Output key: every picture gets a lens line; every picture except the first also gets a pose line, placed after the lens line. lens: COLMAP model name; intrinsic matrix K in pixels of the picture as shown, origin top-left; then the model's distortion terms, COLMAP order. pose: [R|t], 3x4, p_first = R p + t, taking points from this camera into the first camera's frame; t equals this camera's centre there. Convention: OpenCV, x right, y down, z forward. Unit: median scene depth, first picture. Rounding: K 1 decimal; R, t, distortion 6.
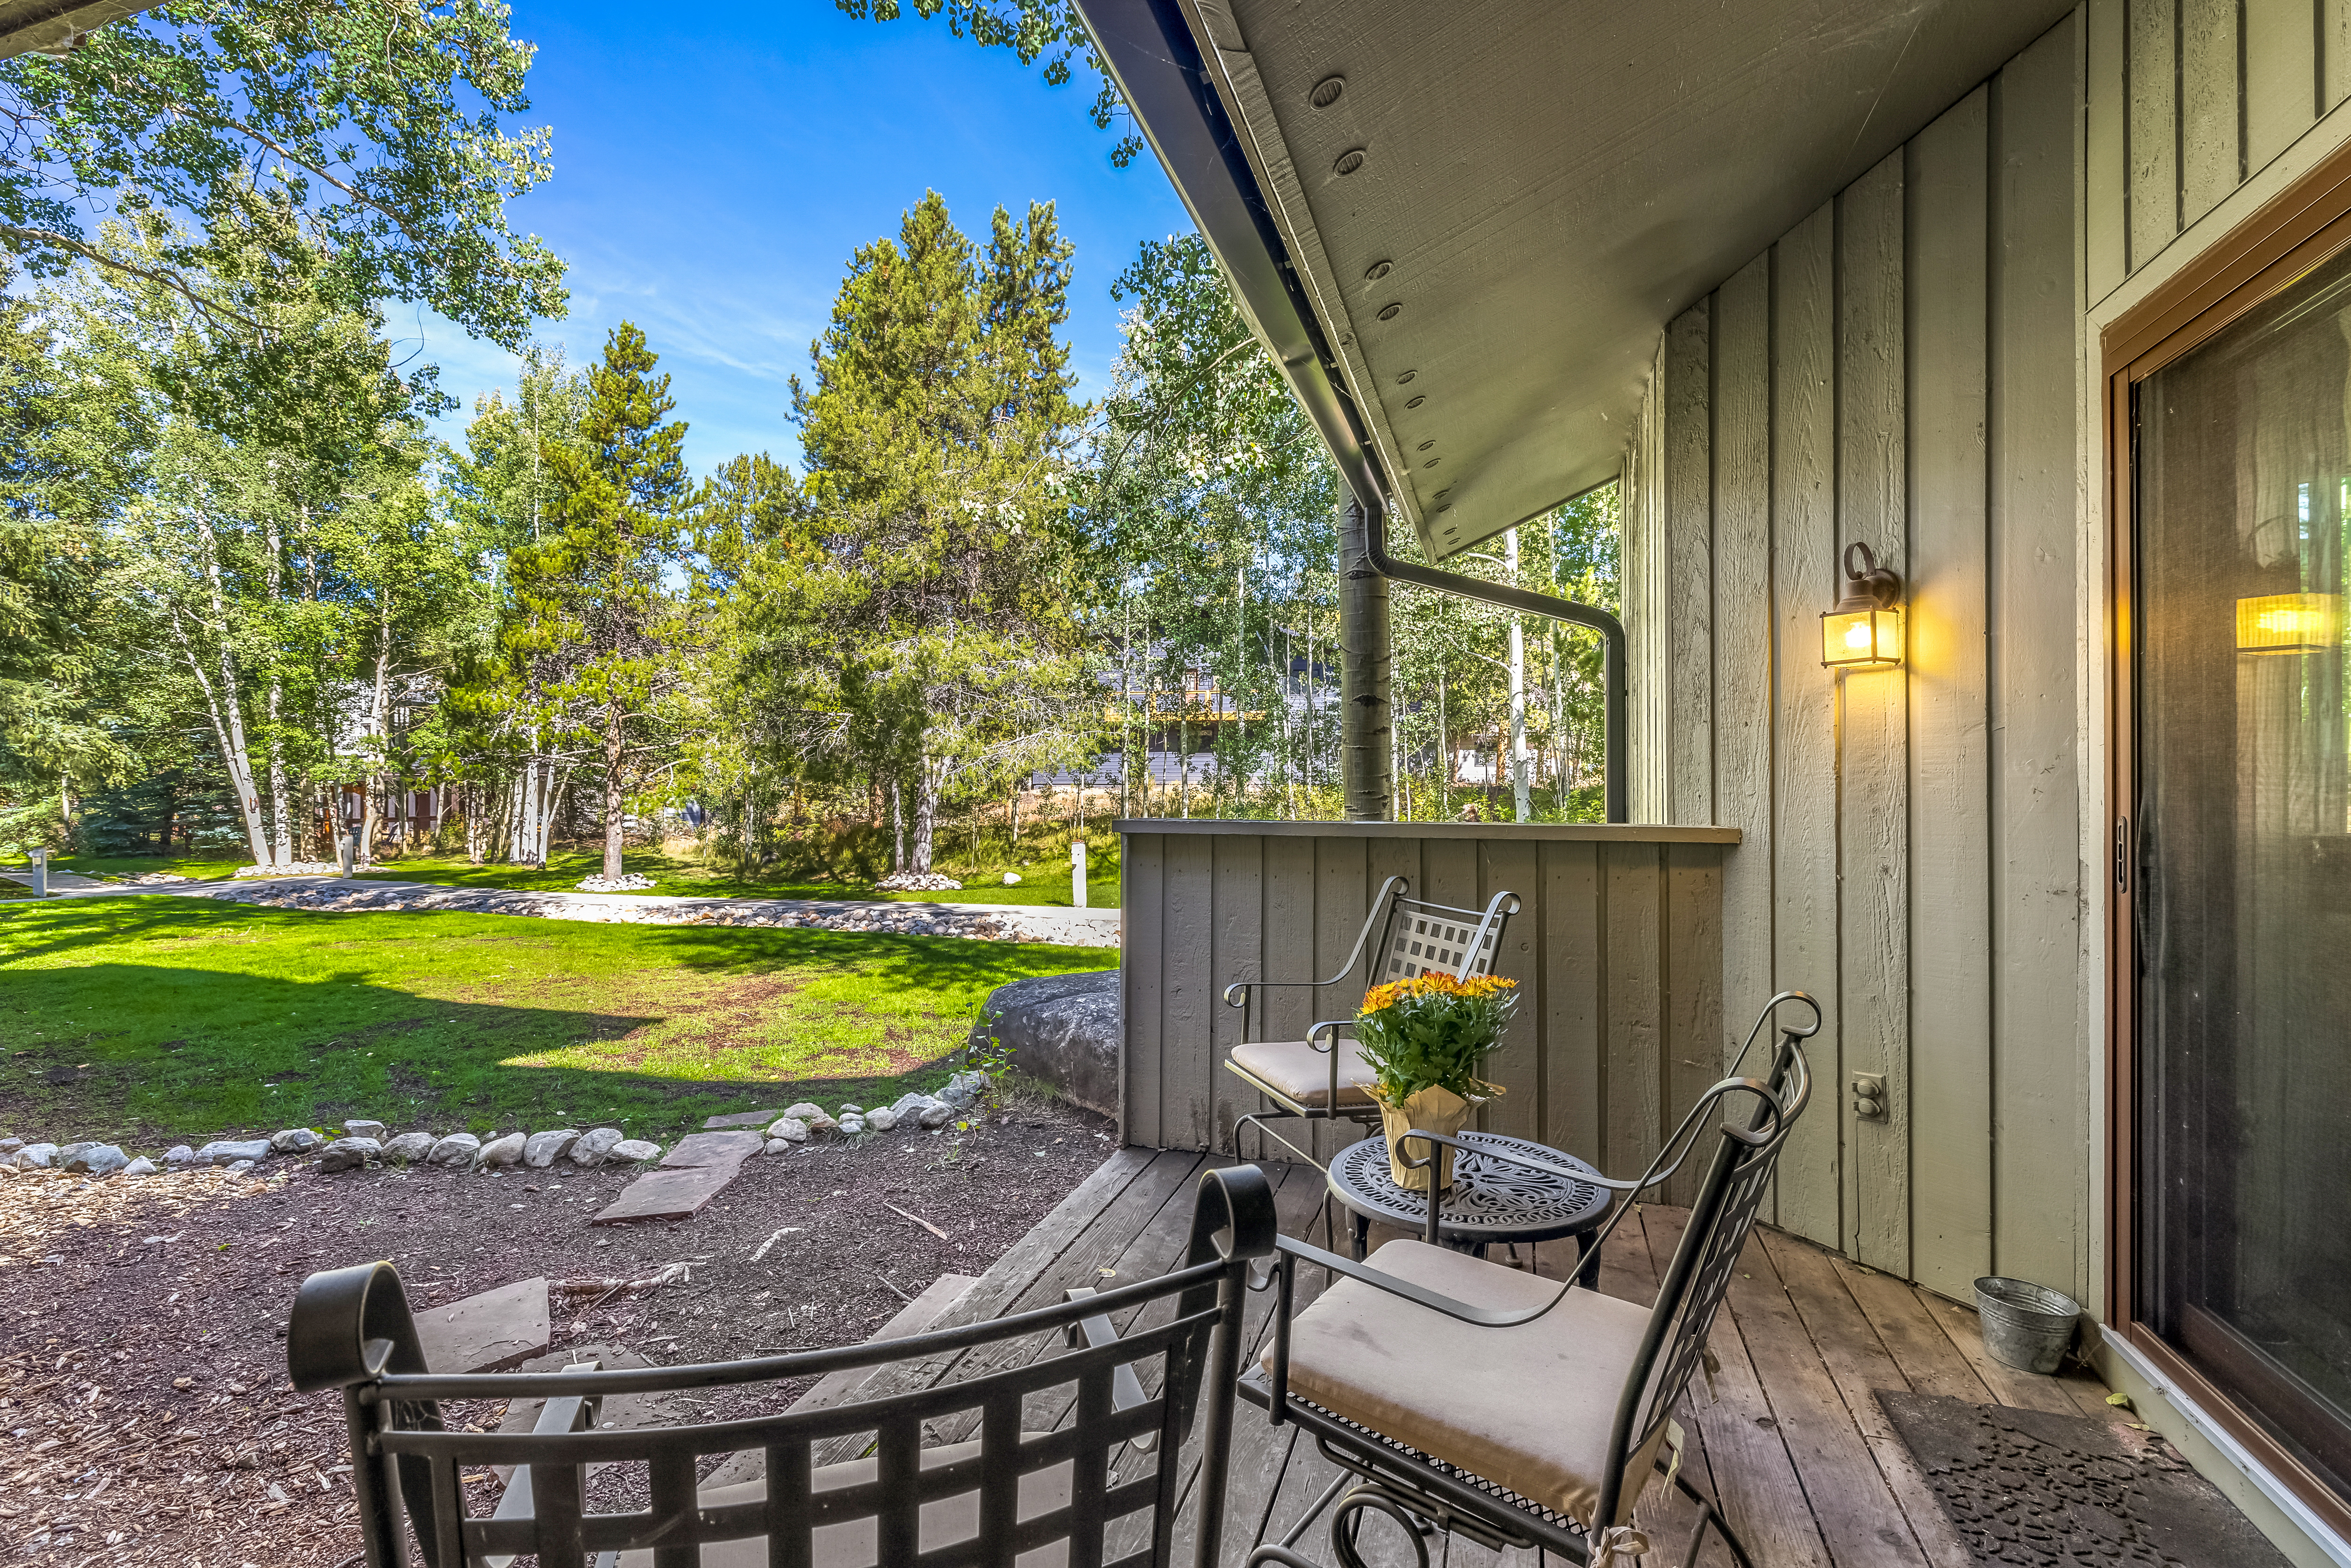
lens RADIAL K [[1049.8, 0, 1156.1], [0, 1049.8, 784.2], [0, 0, 1]] dist [-0.017382, 0.002942]
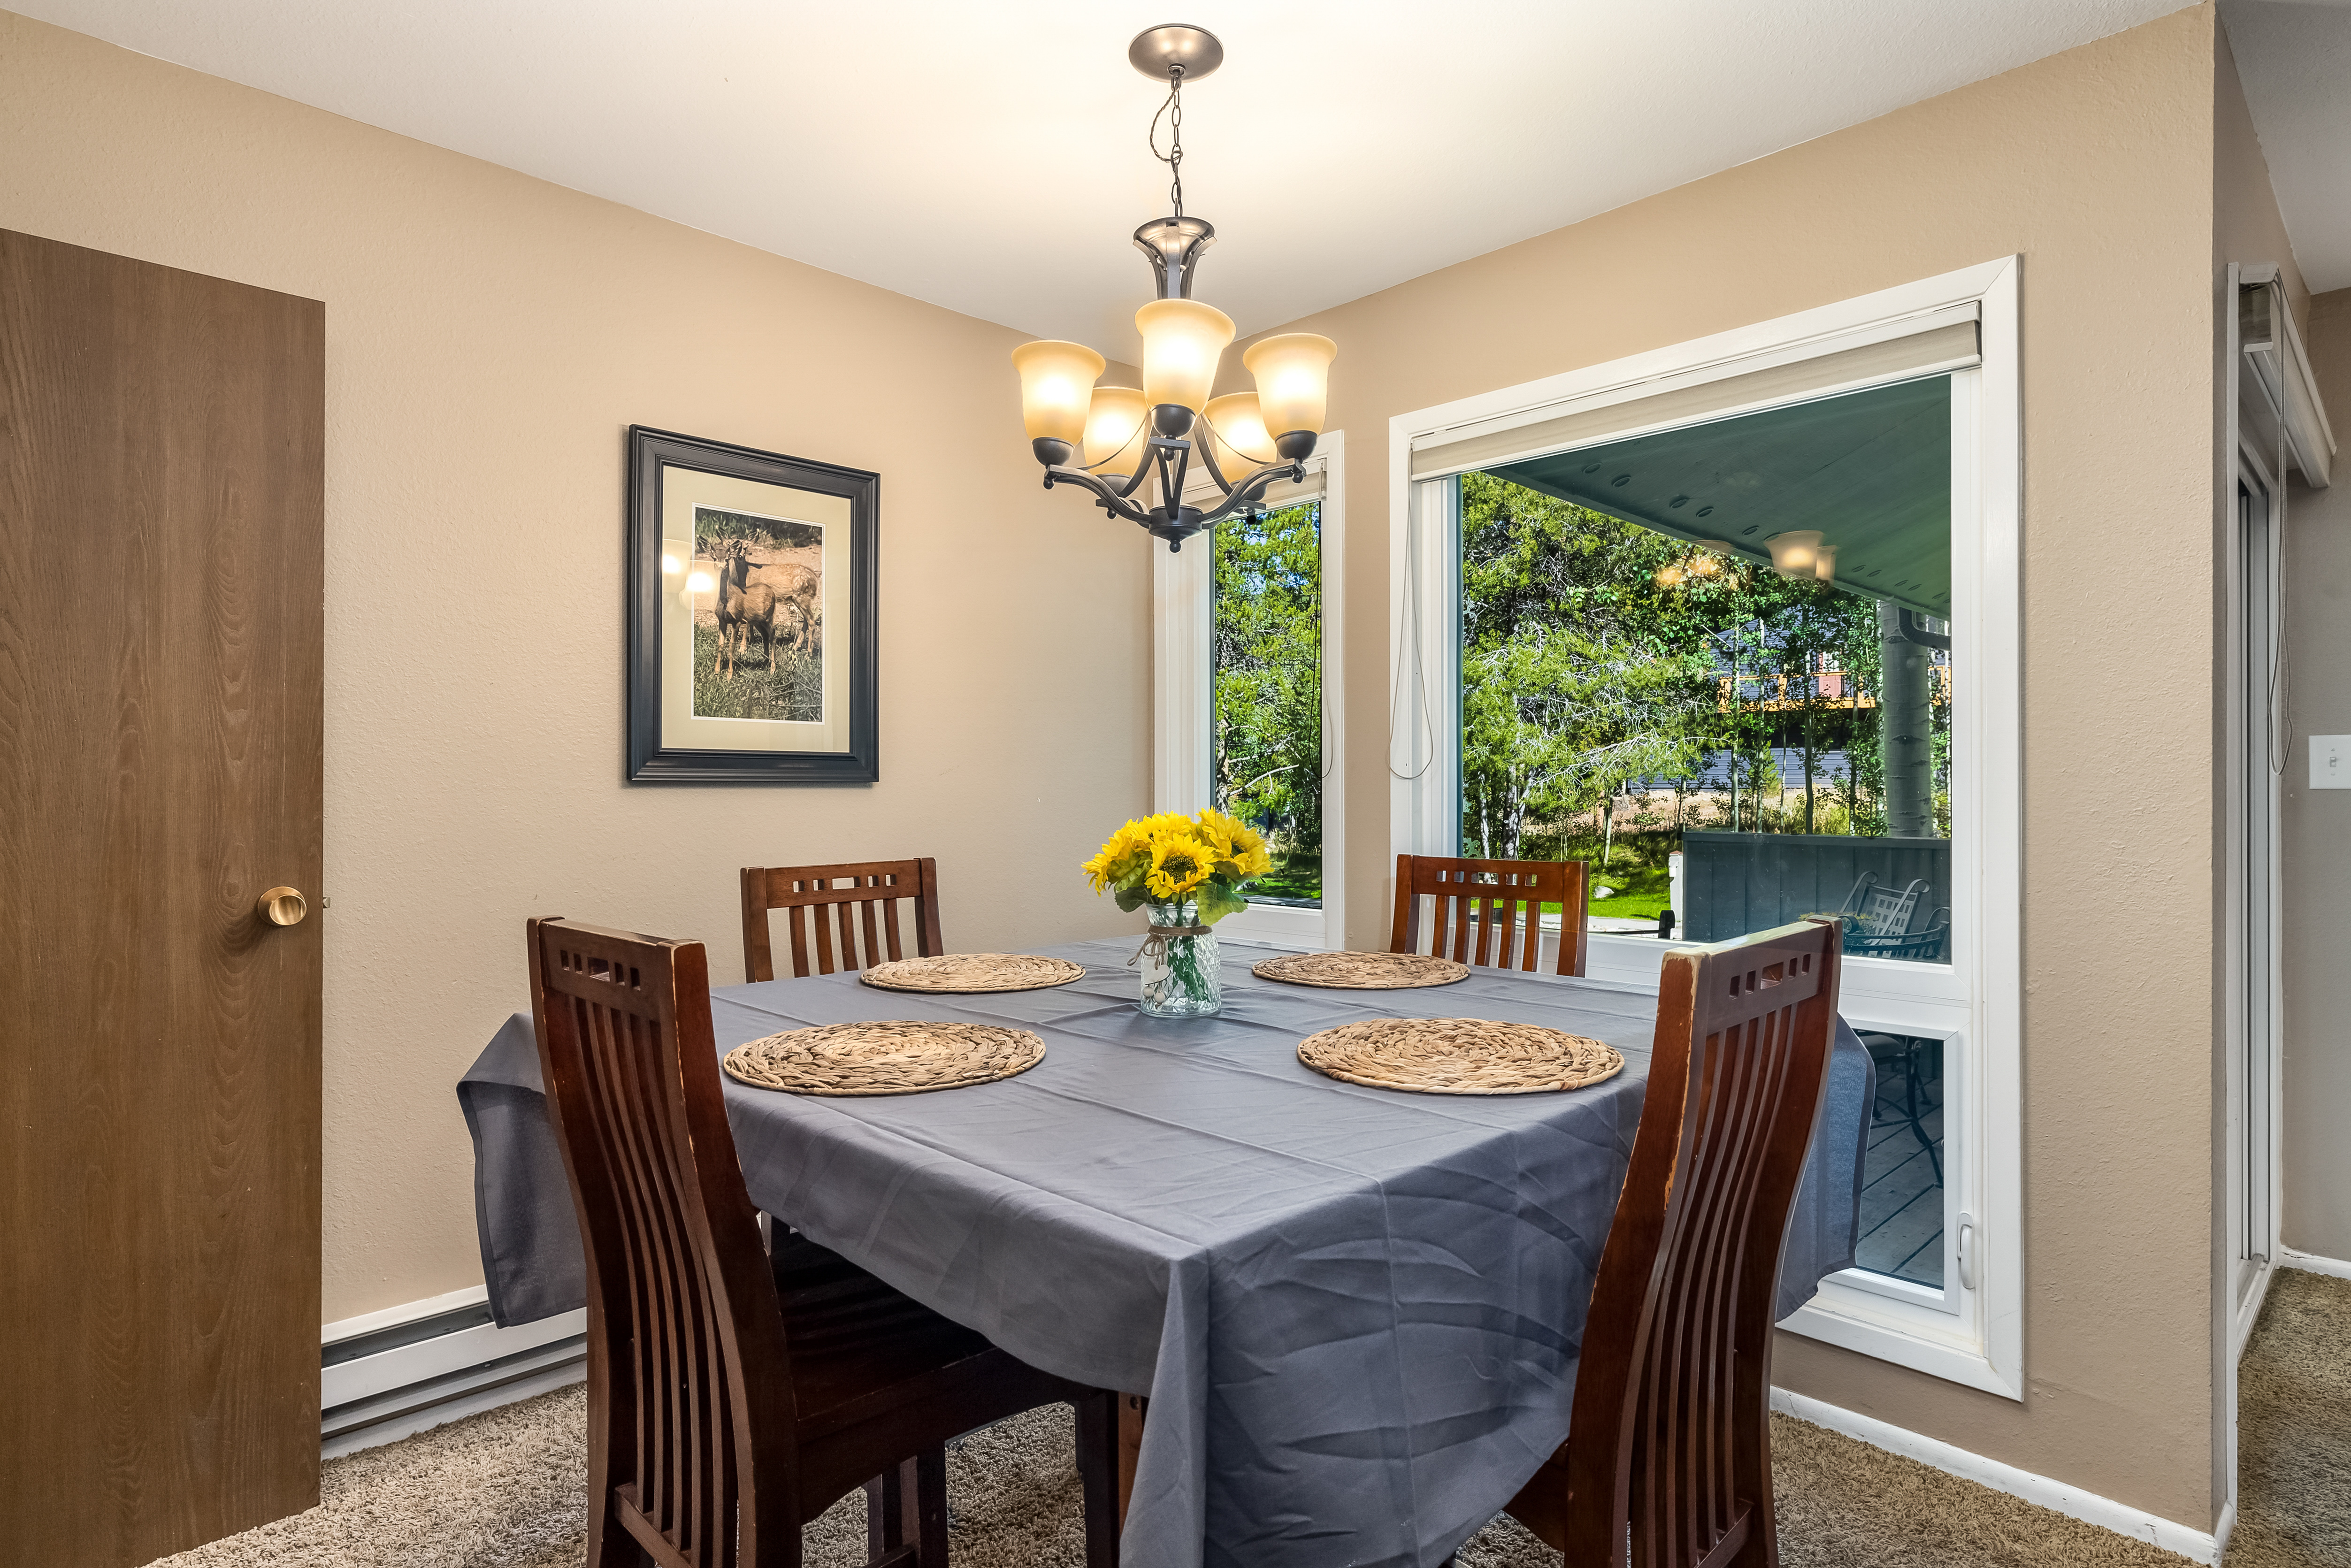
lens RADIAL K [[1247.9, 0, 1183.0], [0, 1247.9, 785.9], [0, 0, 1]] dist [-0.002471, -0.000199]
pose [[0.896512, -0.004211, -0.442999, 0.027636], [0.004844, 0.999988, 0.000299, -0.009487], [0.442992, -0.002414, 0.896522, -0.229336]]
